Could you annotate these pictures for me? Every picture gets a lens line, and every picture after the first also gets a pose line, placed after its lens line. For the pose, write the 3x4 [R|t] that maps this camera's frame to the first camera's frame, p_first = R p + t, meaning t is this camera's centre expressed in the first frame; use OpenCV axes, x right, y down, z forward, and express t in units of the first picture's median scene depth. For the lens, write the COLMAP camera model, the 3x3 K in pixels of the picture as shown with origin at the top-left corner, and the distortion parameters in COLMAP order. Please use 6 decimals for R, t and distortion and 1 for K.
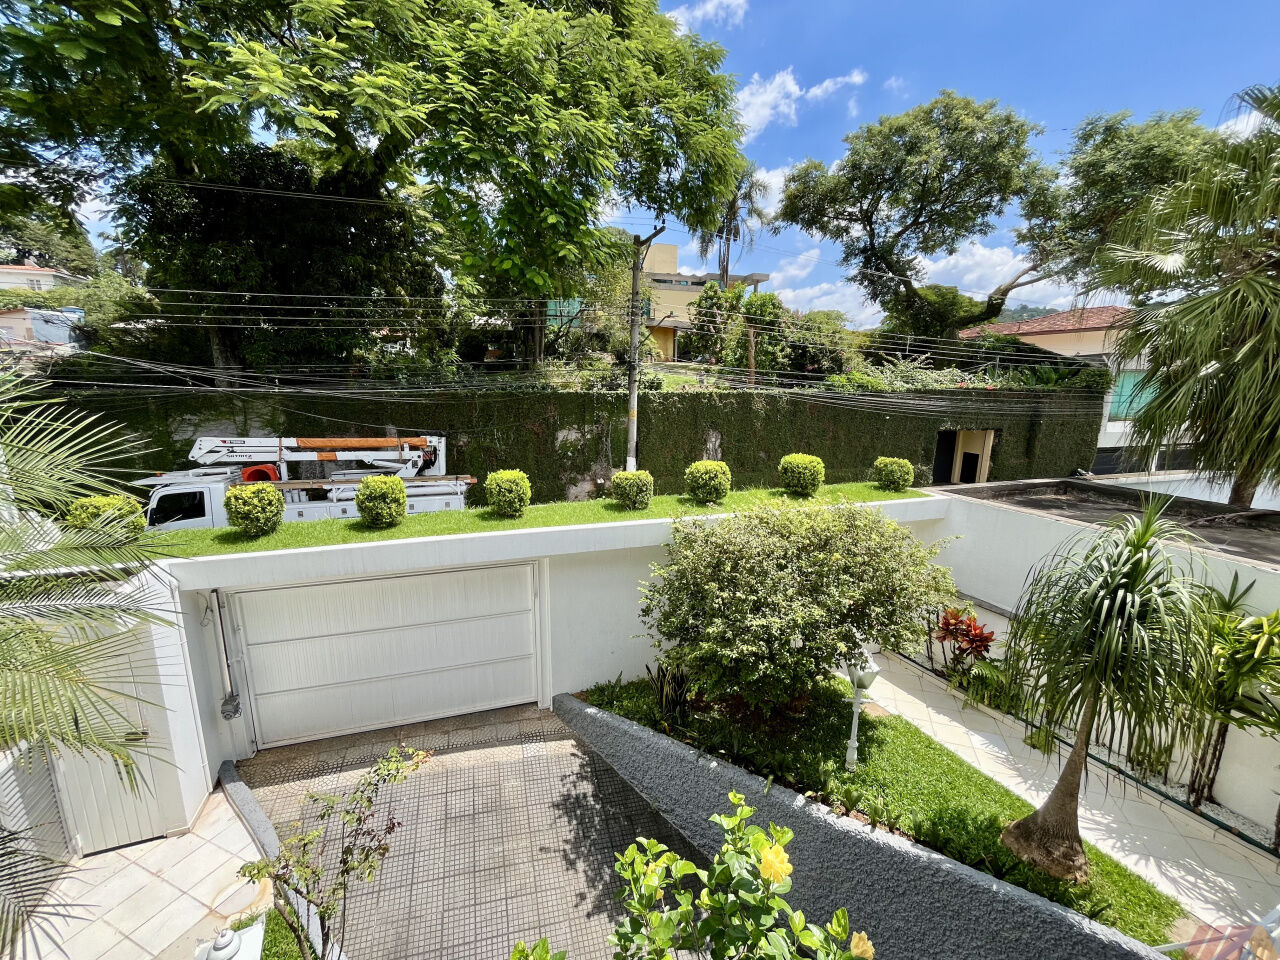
lens RADIAL K [[521.7, 0, 640.9], [0, 521.7, 480.6], [0, 0, 1]] dist [-0.002764, -0.000053]
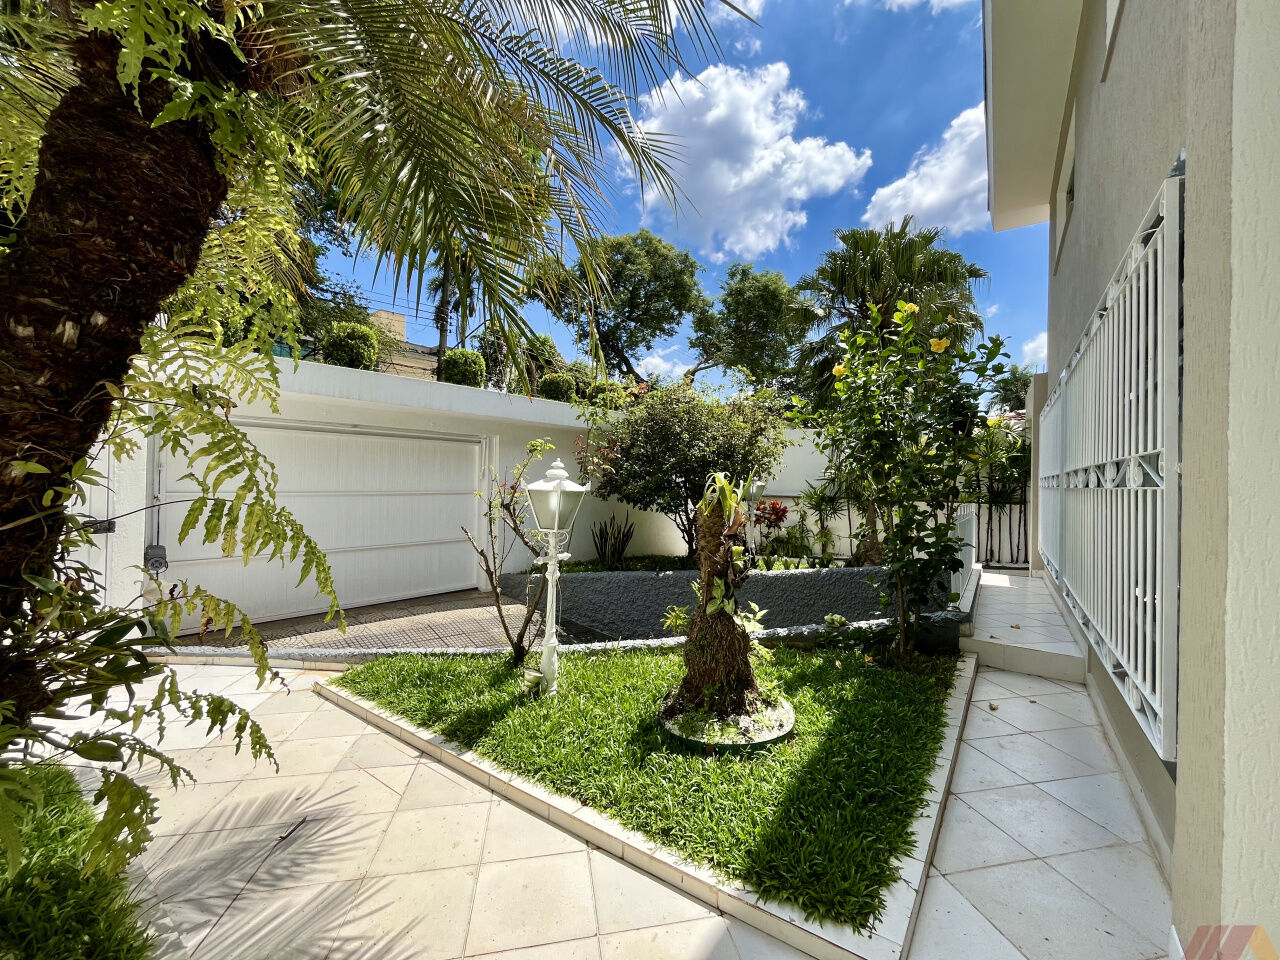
lens RADIAL K [[521.7, 0, 642.6], [0, 521.7, 482.0], [0, 0, 1]] dist [-0.002764, -0.000053]
pose [[0.842837, 0.006470, 0.538129, -0.150789], [0.099000, 0.980999, -0.166851, 0.134284], [-0.528984, 0.193903, 0.826182, -0.012288]]
